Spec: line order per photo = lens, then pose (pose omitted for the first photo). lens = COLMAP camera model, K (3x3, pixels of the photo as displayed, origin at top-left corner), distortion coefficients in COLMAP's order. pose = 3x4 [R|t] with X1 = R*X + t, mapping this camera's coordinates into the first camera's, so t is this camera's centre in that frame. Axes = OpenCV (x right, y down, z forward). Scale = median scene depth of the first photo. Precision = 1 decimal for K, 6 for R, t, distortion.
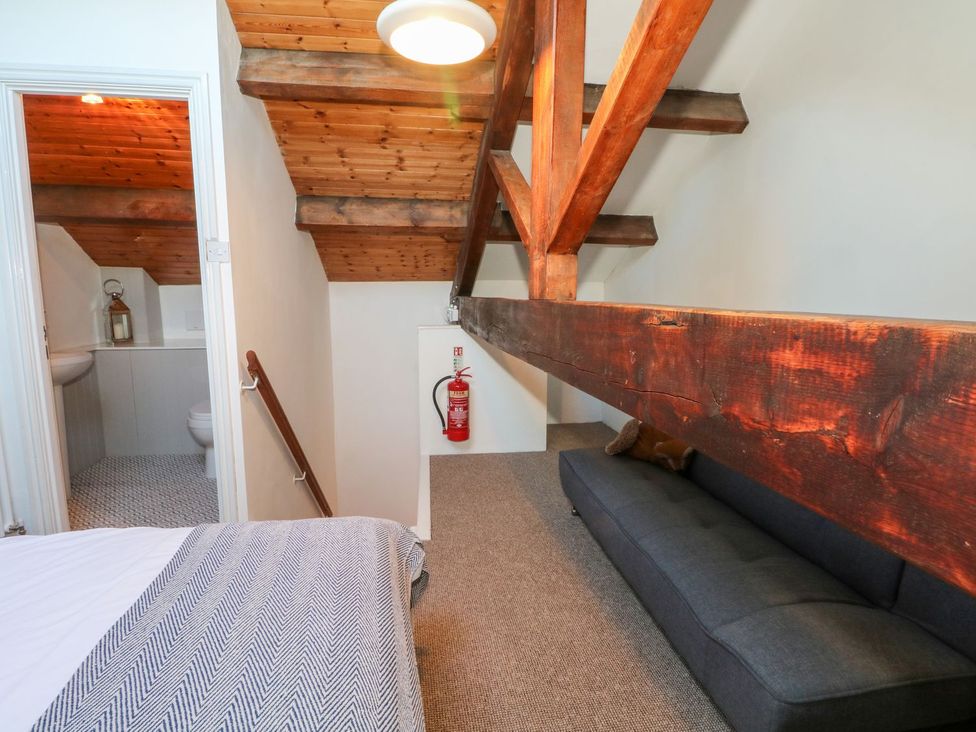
lens RADIAL K [[517.4, 0, 498.0], [0, 517.4, 368.4], [0, 0, 1]] dist [0.001100, -0.014127]
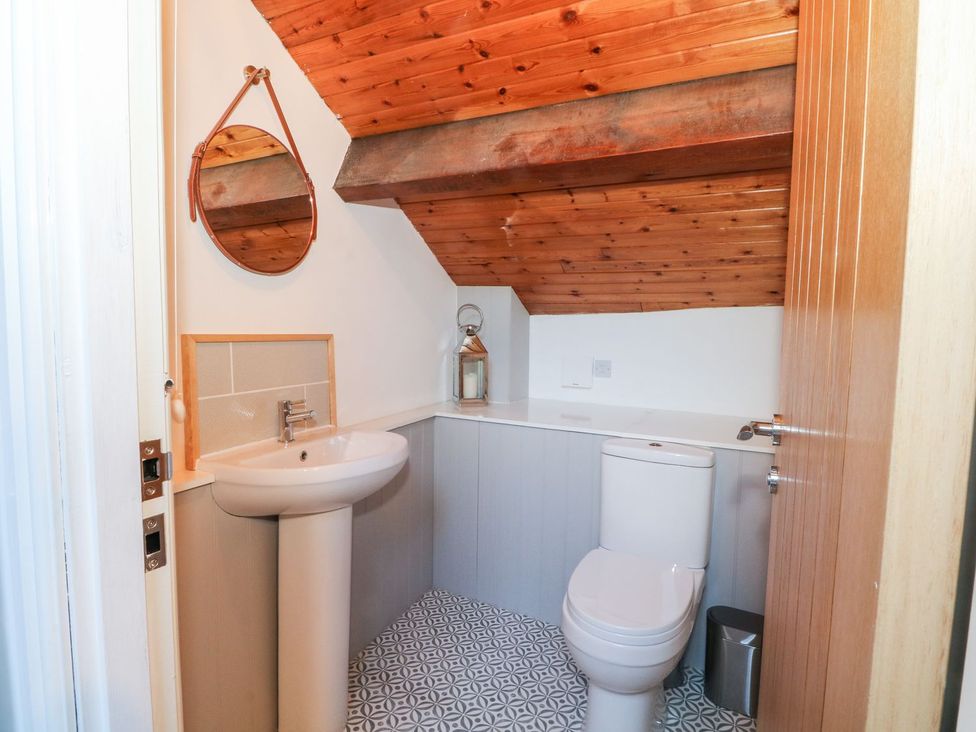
lens RADIAL K [[517.4, 0, 498.0], [0, 517.4, 368.4], [0, 0, 1]] dist [0.001100, -0.014127]
pose [[0.810120, 0.060033, -0.583183, -0.338137], [-0.100747, 0.994201, -0.037608, -0.072293], [0.577543, 0.089221, 0.811470, 0.501723]]
